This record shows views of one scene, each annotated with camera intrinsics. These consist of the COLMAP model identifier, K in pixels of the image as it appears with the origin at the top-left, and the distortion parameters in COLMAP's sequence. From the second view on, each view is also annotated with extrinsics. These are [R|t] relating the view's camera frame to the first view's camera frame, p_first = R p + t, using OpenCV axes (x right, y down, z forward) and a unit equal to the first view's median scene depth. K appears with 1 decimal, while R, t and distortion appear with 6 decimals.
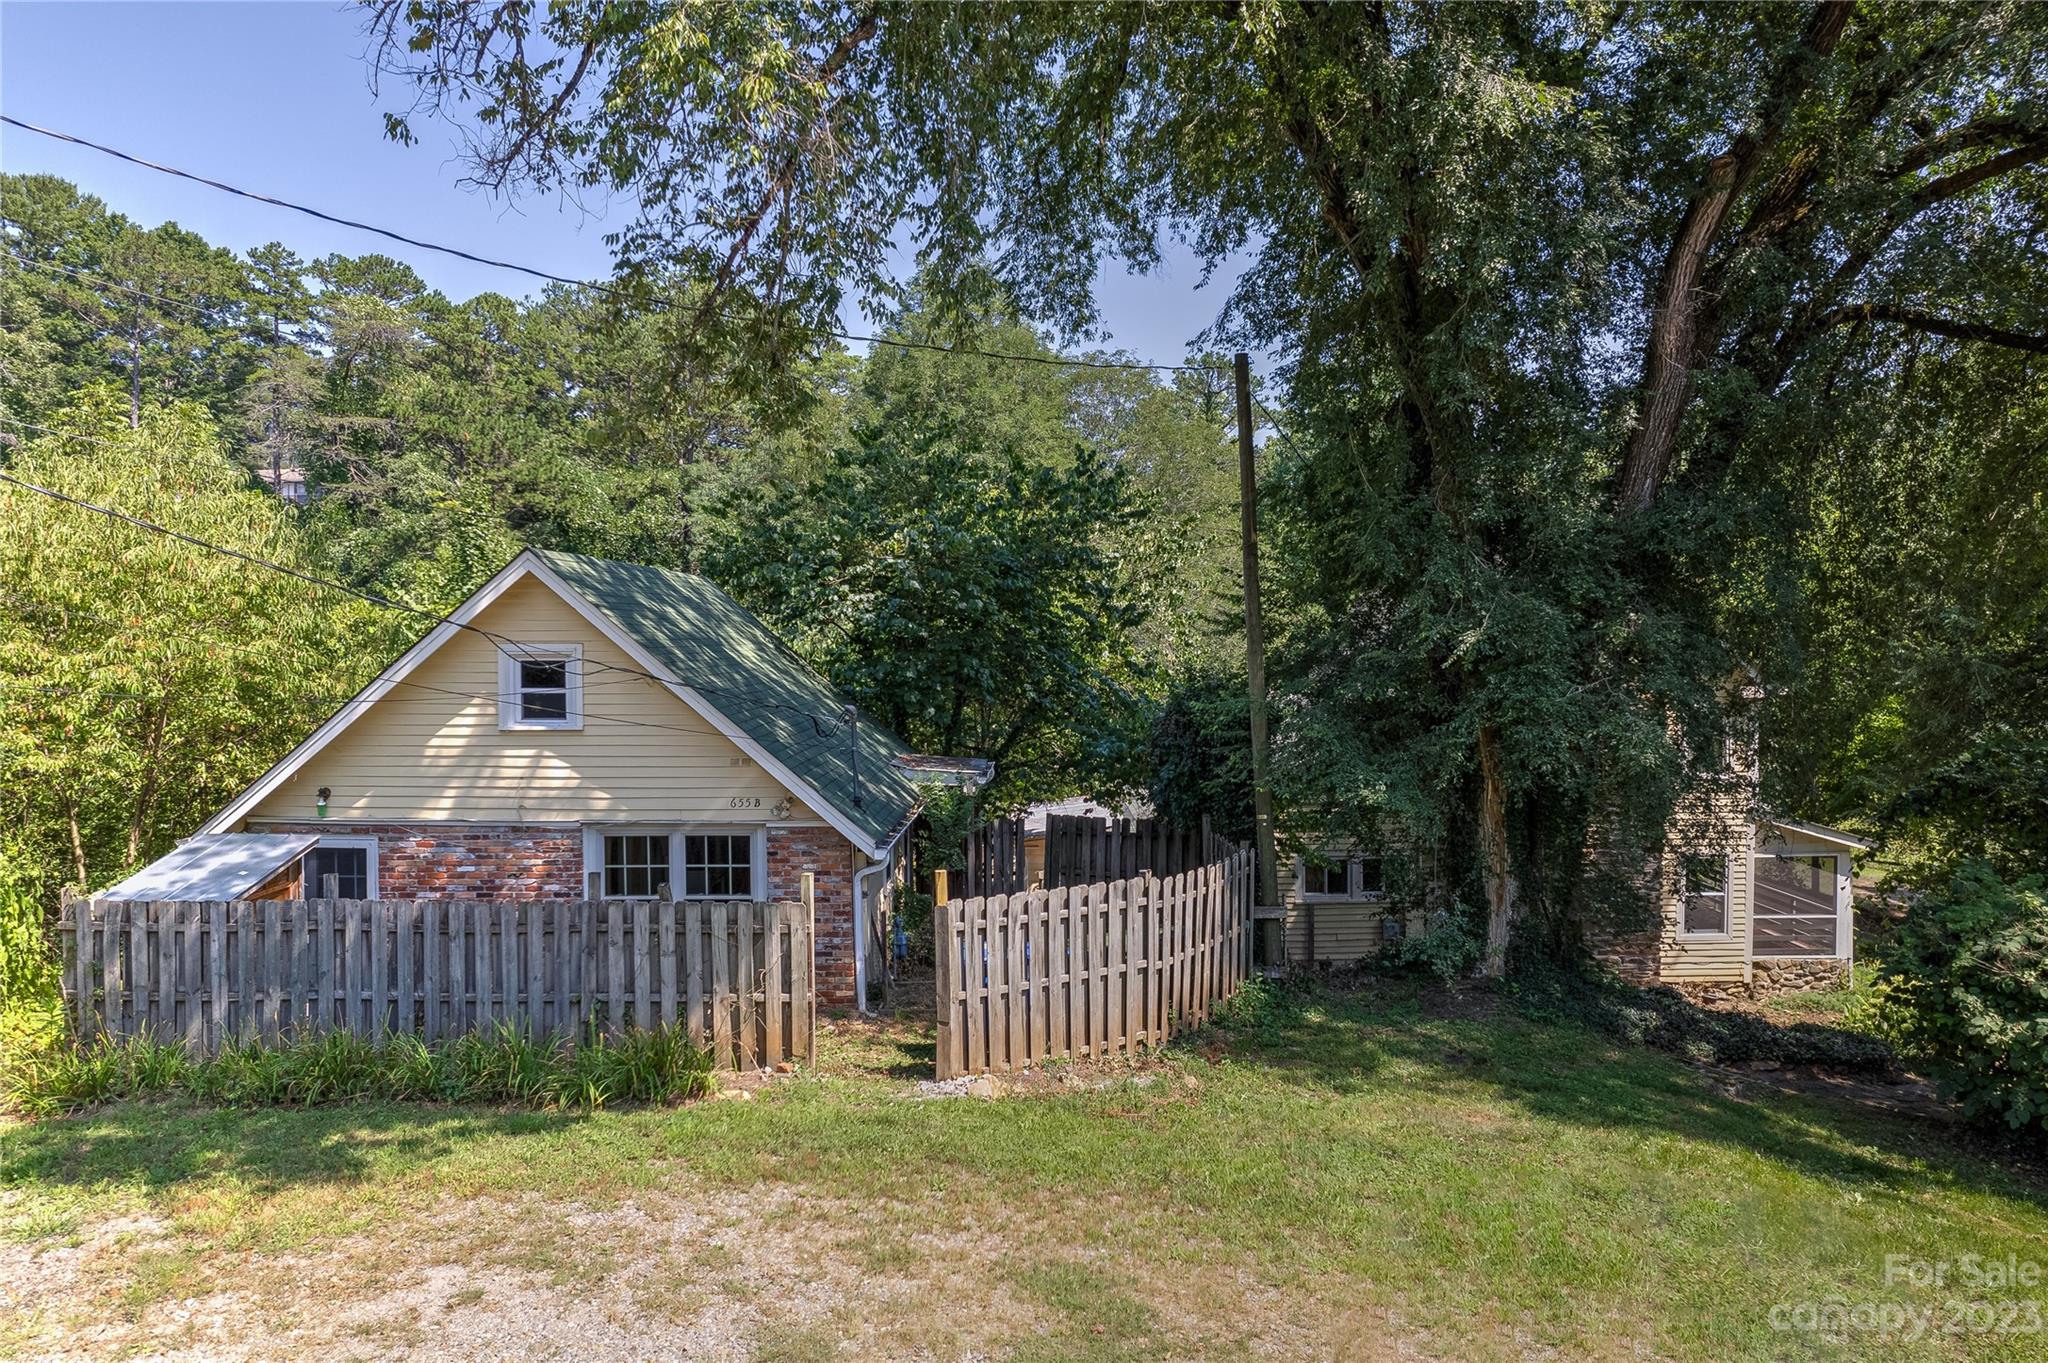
lens RADIAL K [[1396.5, 0, 1027.0], [0, 1396.5, 680.3], [0, 0, 1]] dist [-0.029348, 0.007665]
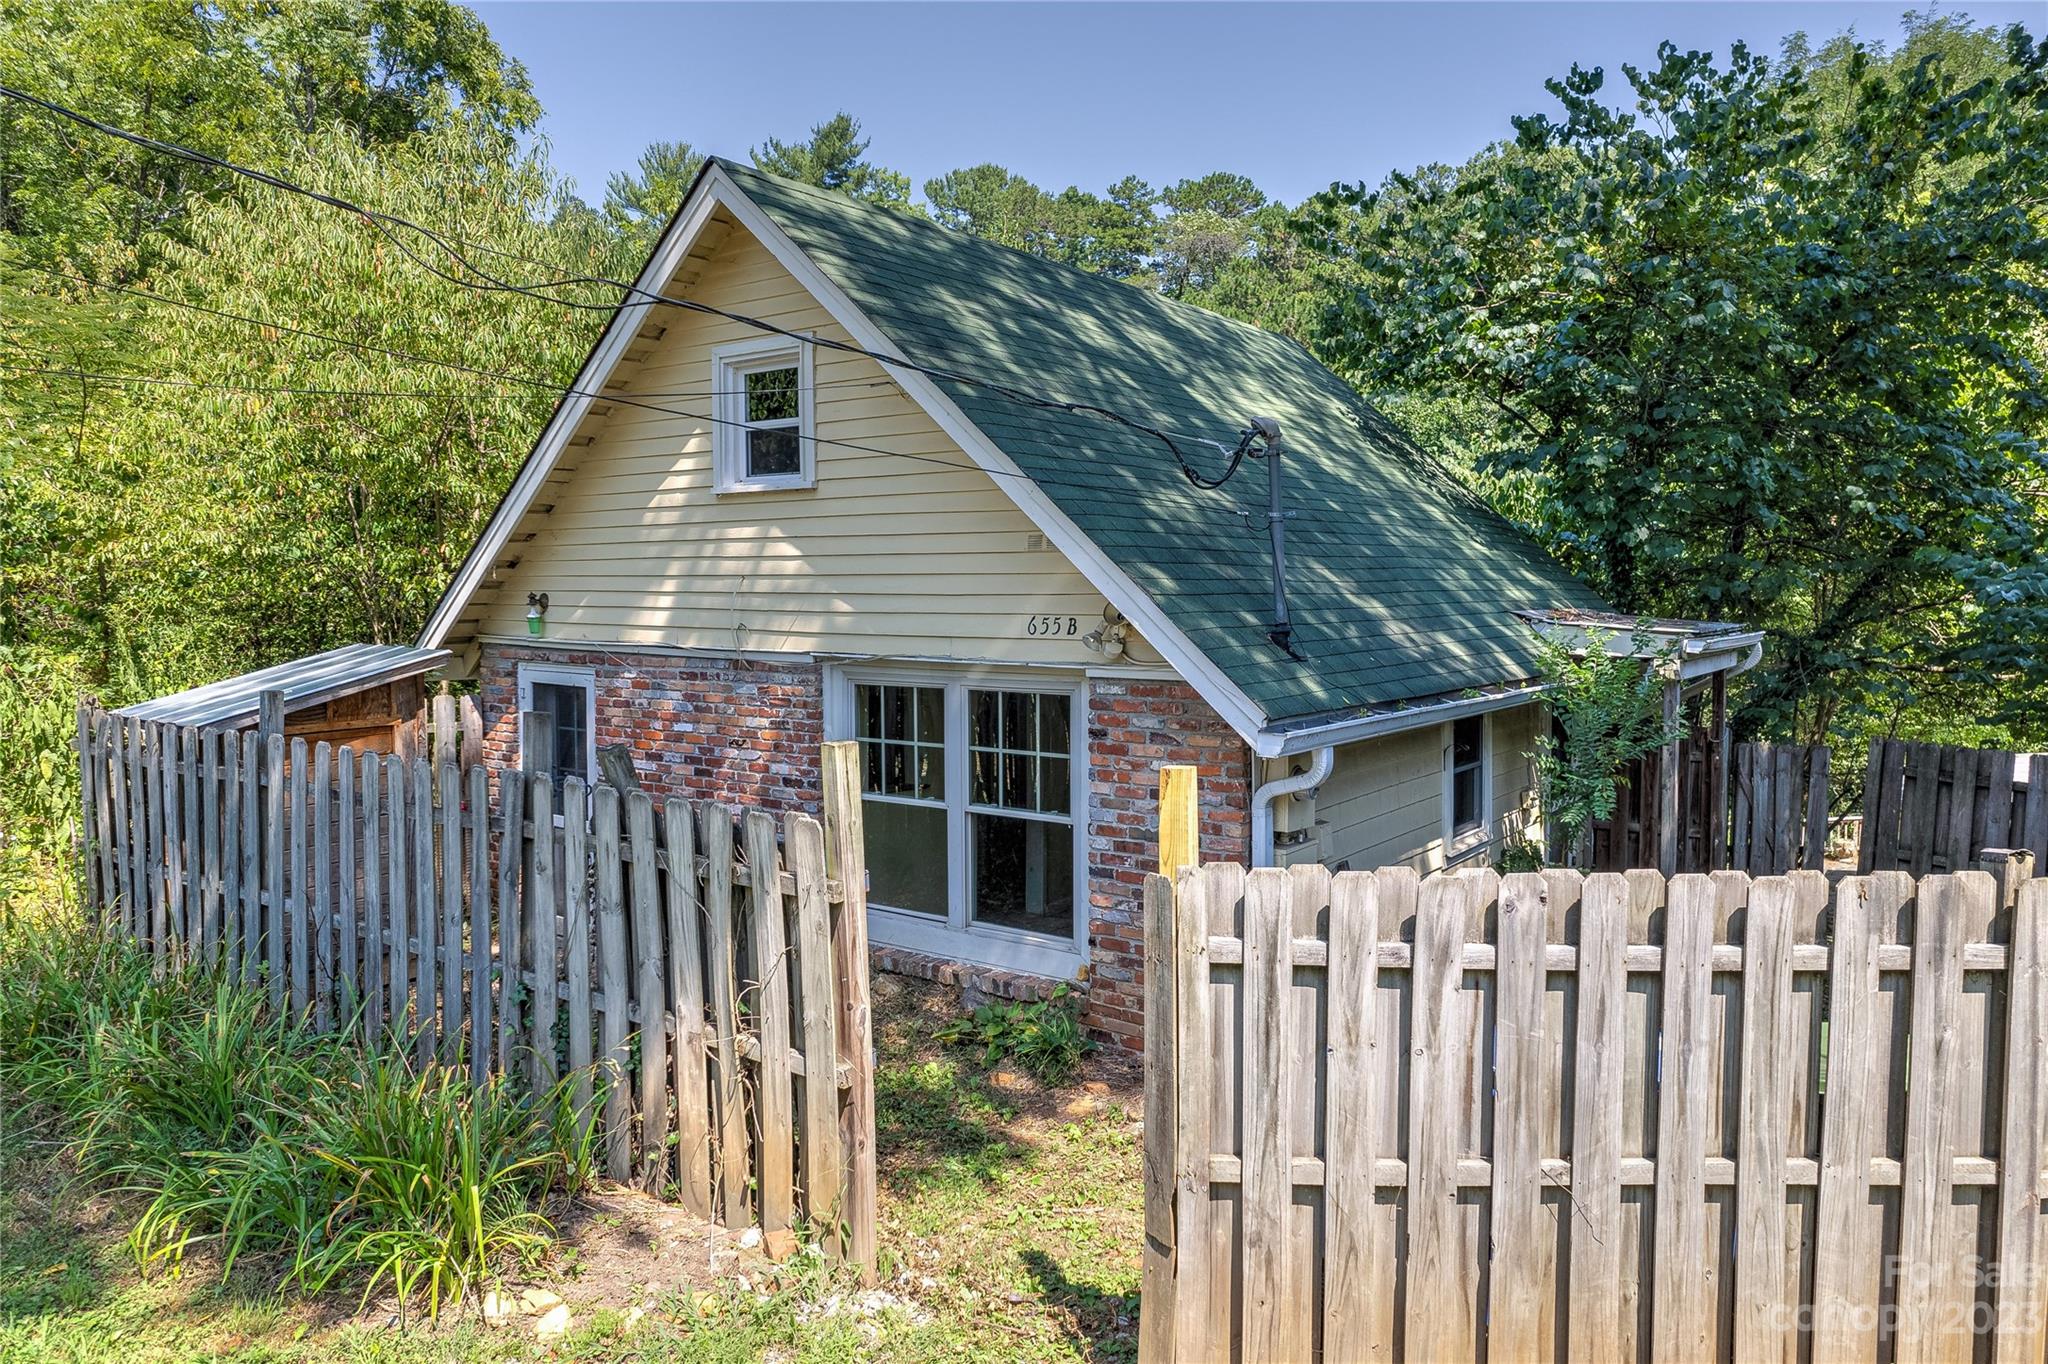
lens RADIAL K [[1396.5, 0, 1032.6], [0, 1396.5, 671.6], [0, 0, 1]] dist [-0.029348, 0.007665]
pose [[0.812313, 0.040499, -0.581814, 0.078004], [-0.023693, 0.999054, 0.036463, 0.085818], [0.582740, -0.015834, 0.812504, 0.594521]]
